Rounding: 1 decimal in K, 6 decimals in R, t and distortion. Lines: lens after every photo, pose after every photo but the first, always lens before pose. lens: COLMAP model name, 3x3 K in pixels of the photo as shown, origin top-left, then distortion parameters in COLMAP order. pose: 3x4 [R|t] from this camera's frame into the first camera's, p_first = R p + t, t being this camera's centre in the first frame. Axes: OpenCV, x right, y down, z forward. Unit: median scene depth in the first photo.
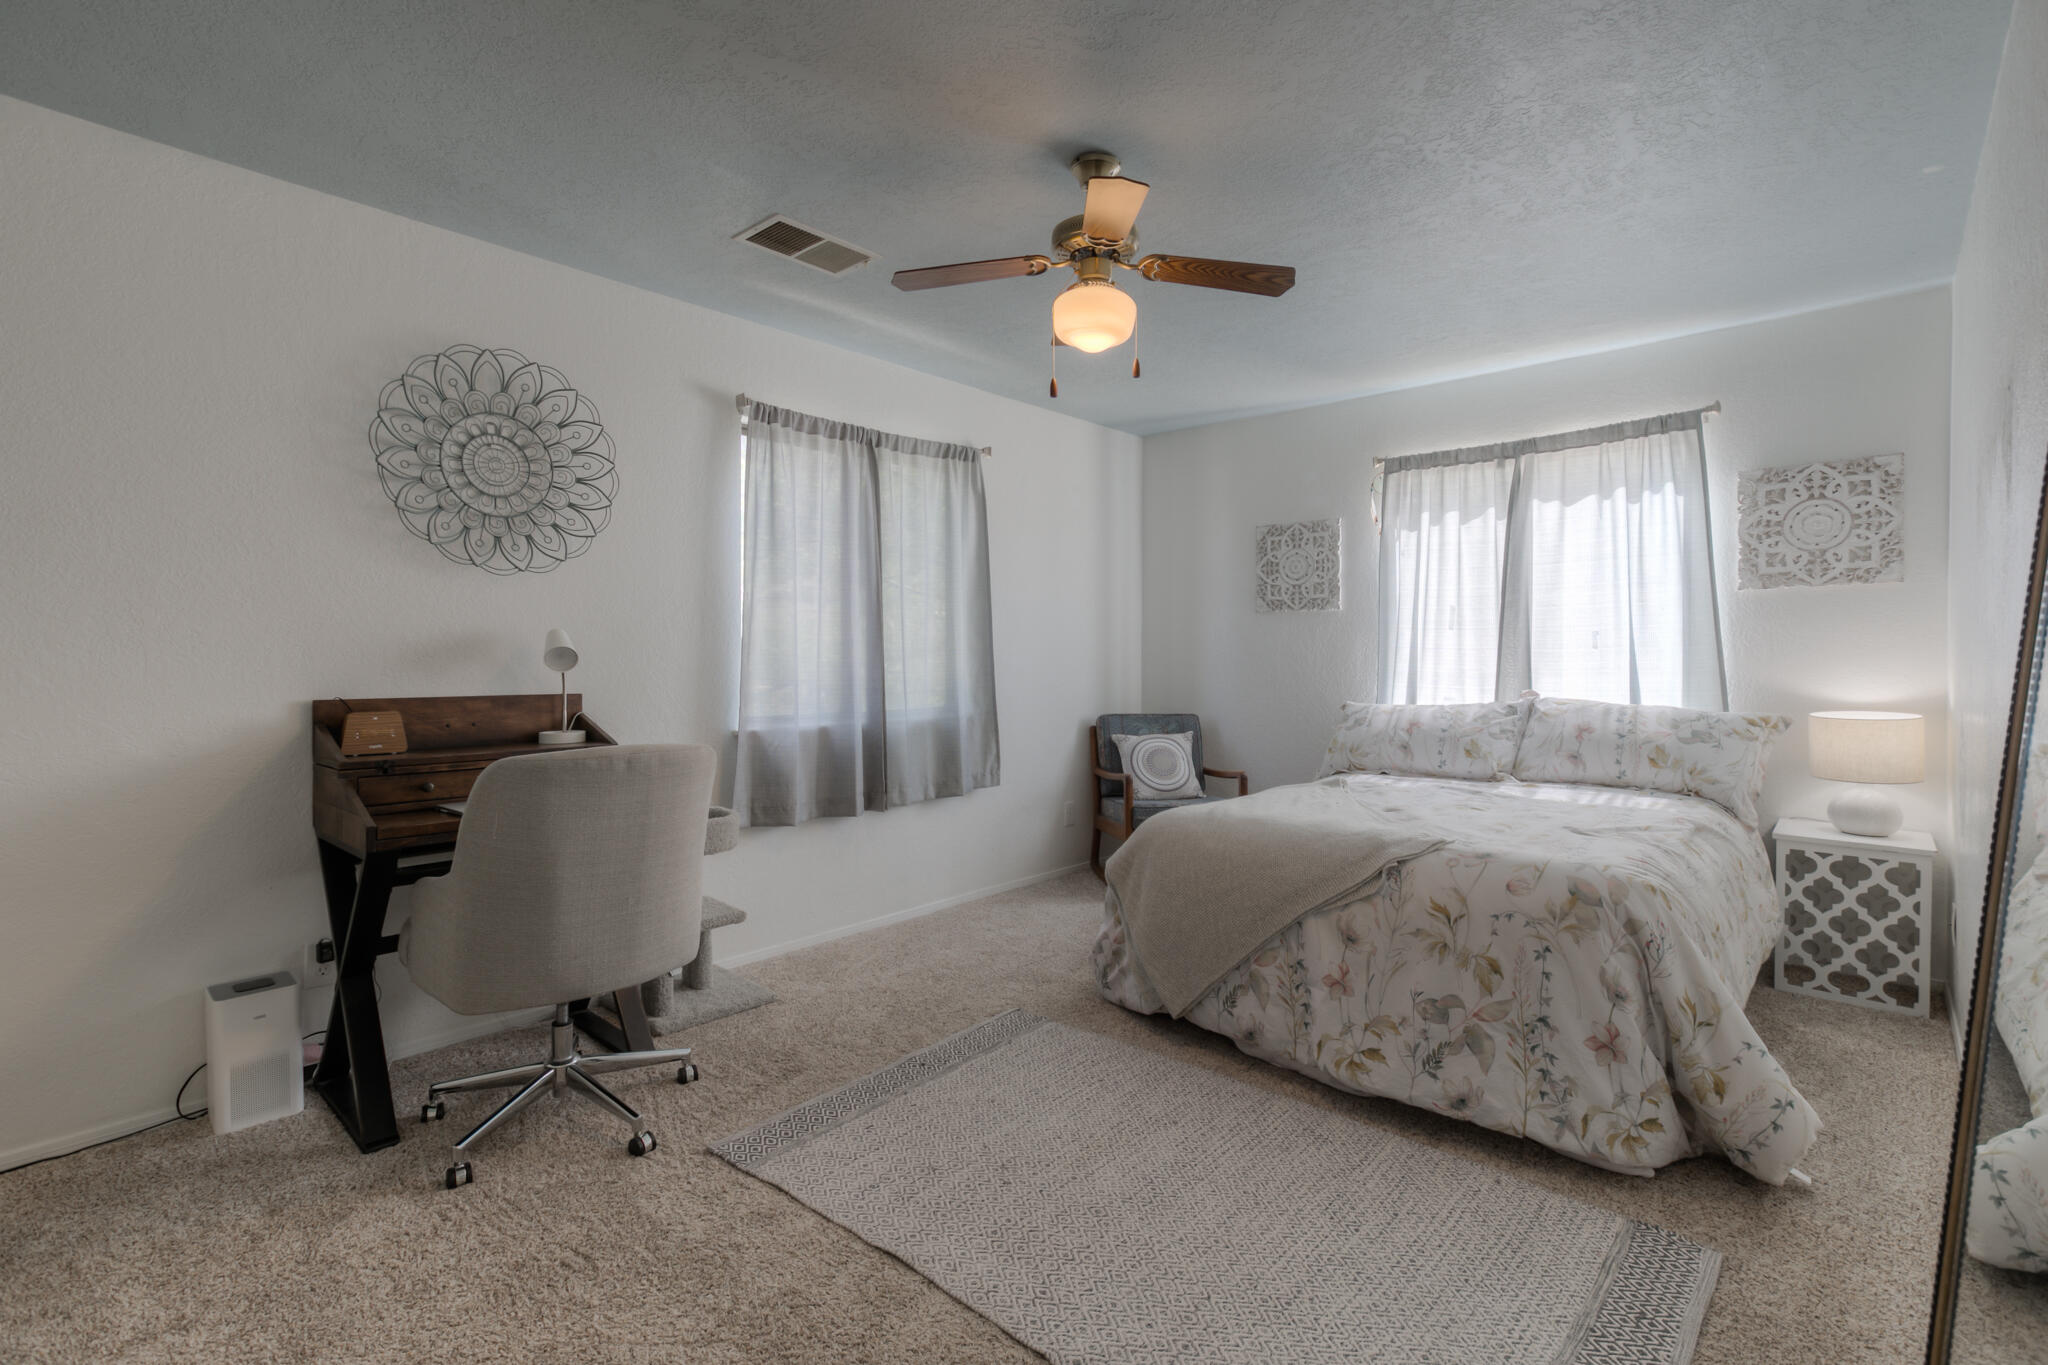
lens RADIAL K [[960.8, 0, 1010.0], [0, 960.8, 657.4], [0, 0, 1]] dist [0.003422, 0.001335]
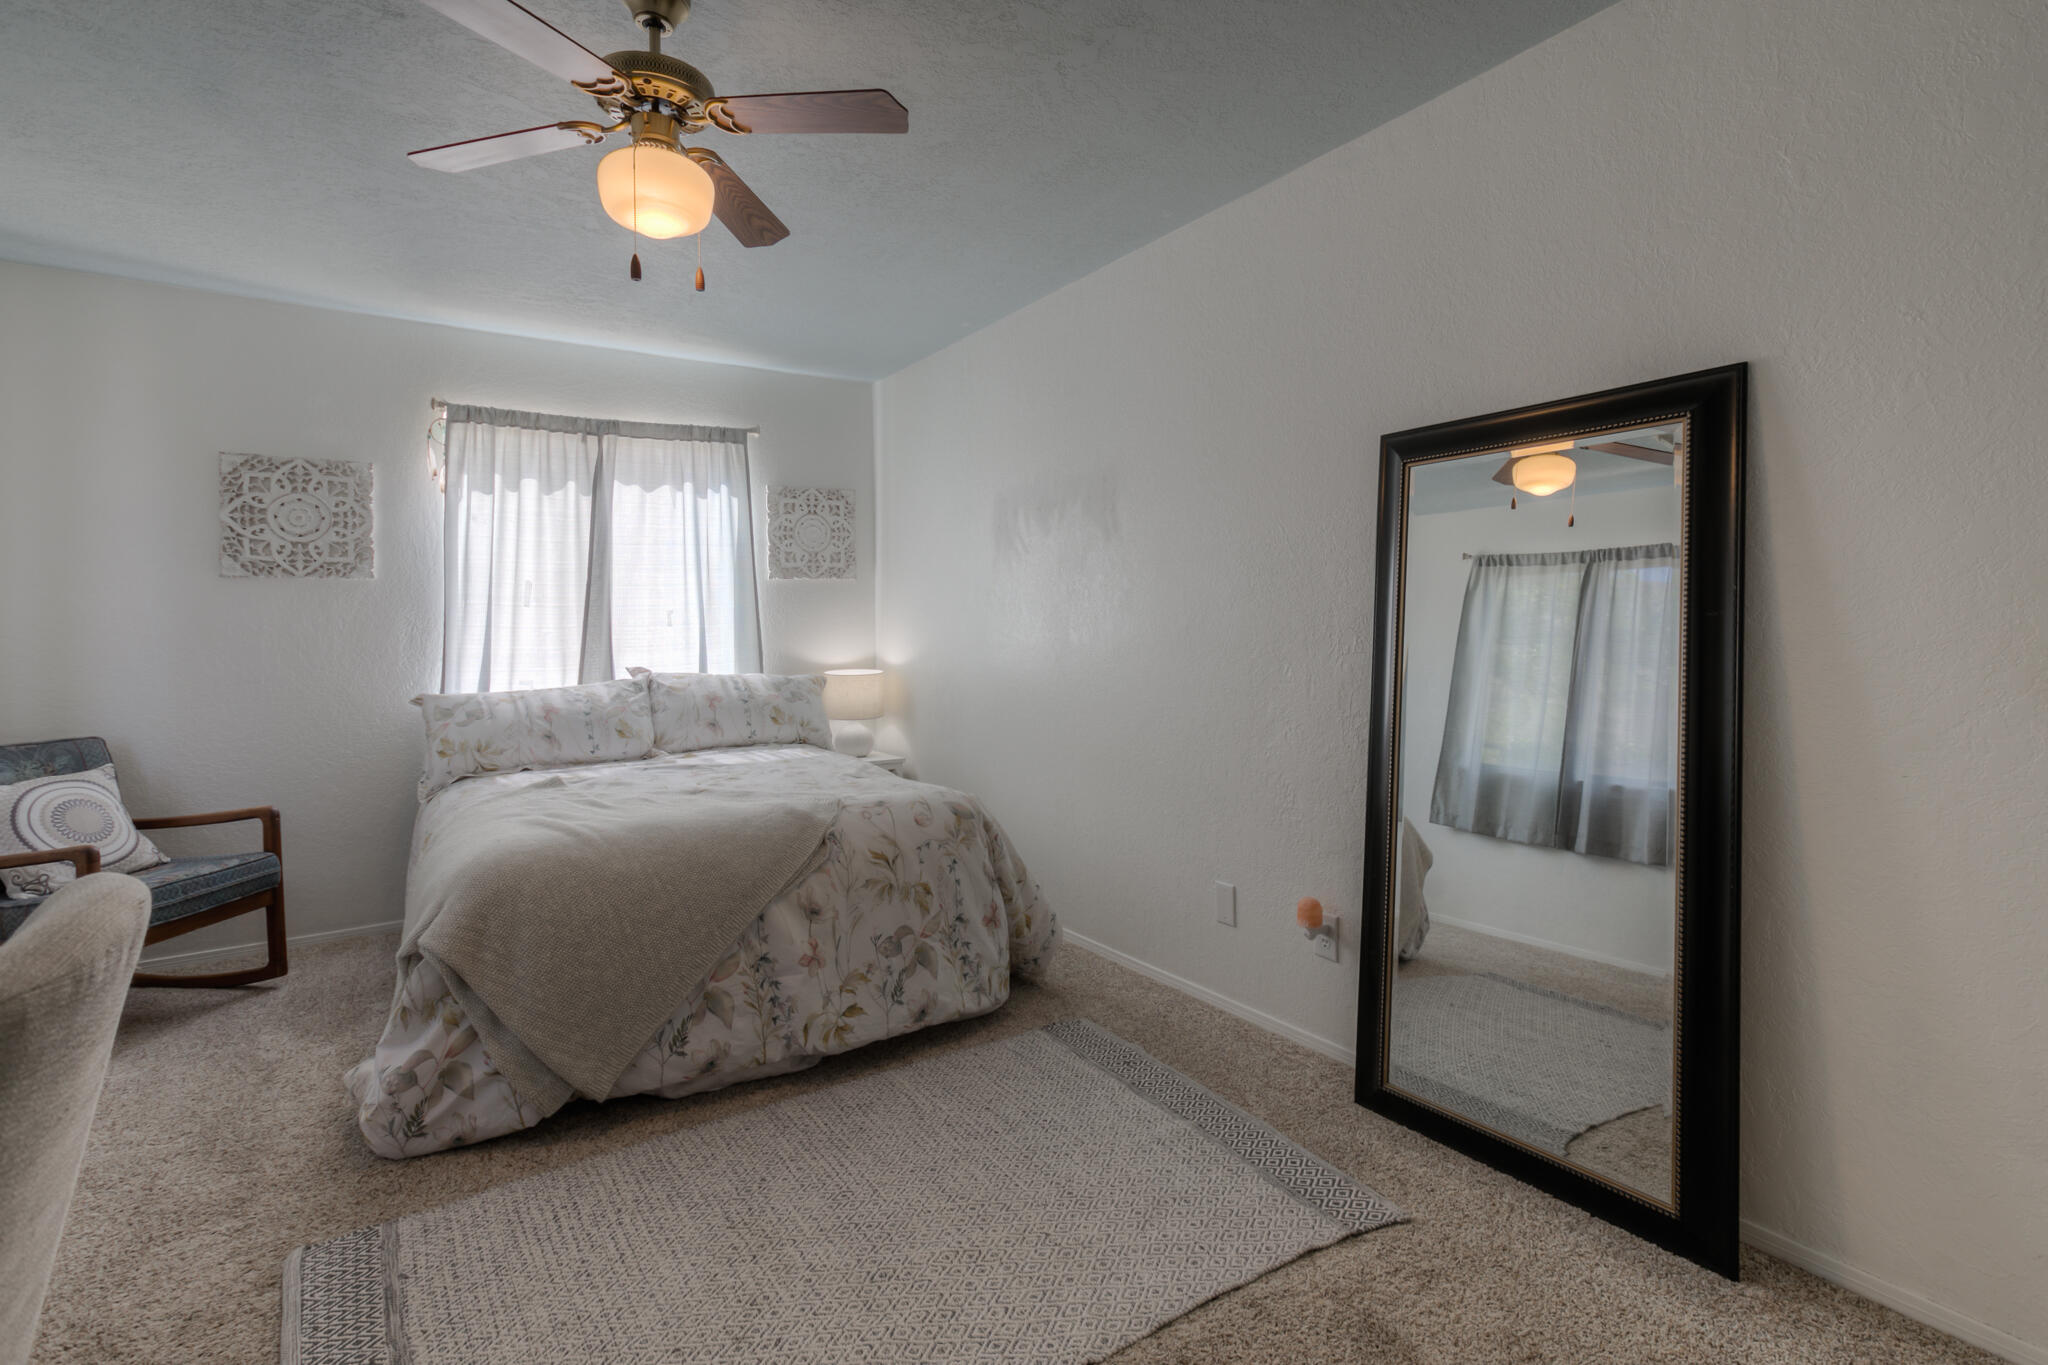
lens RADIAL K [[1004.6, 0, 1022.8], [0, 1004.6, 619.5], [0, 0, 1]] dist [0.002735, 0.000438]
pose [[0.213352, 0.005377, 0.976961, -0.469511], [0.018022, 0.999793, -0.009438, 0.000877], [-0.976809, 0.019621, 0.213211, 0.417245]]
